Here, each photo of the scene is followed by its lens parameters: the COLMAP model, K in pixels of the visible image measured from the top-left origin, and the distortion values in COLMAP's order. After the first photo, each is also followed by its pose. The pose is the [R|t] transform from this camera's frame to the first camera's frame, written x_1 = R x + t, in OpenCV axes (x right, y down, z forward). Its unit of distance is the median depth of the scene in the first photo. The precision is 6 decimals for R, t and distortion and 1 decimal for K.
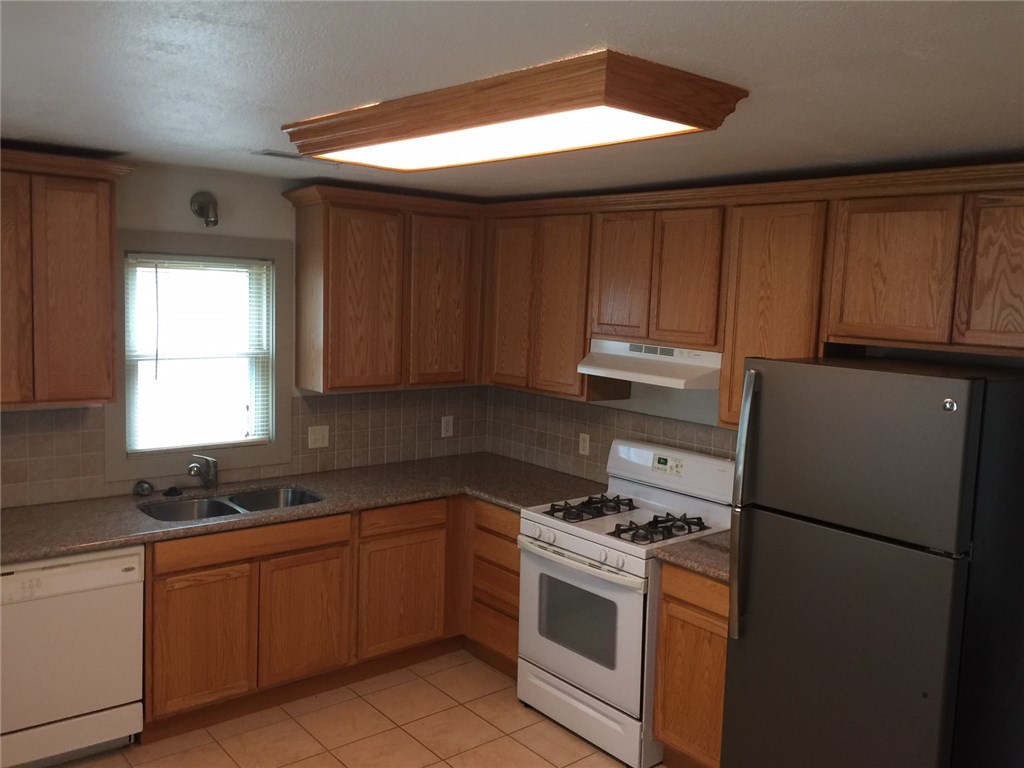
lens RADIAL K [[869.4, 0, 512.0], [0, 869.4, 384.0], [0, 0, 1]] dist [0.041557, -0.009415]
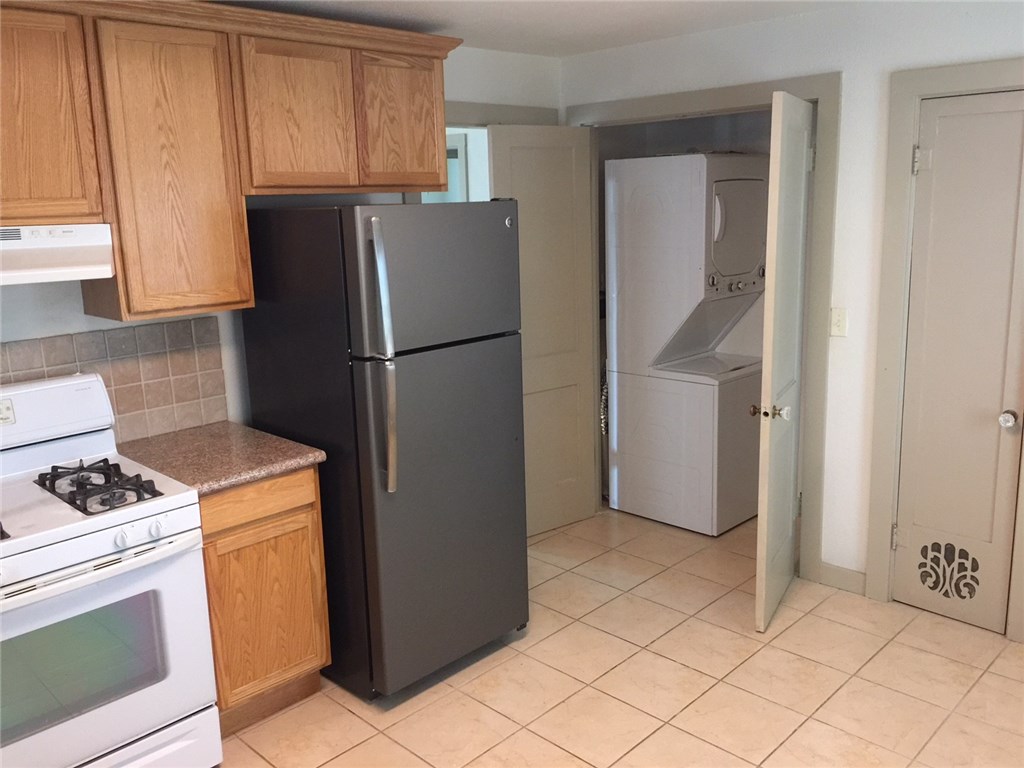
lens RADIAL K [[869.4, 0, 512.0], [0, 869.4, 384.0], [0, 0, 1]] dist [0.041557, -0.009415]
pose [[-0.102304, -0.244441, 0.964252, -0.648854], [0.132426, 0.957364, 0.256745, -0.060412], [-0.985899, 0.153959, -0.065572, 0.865029]]
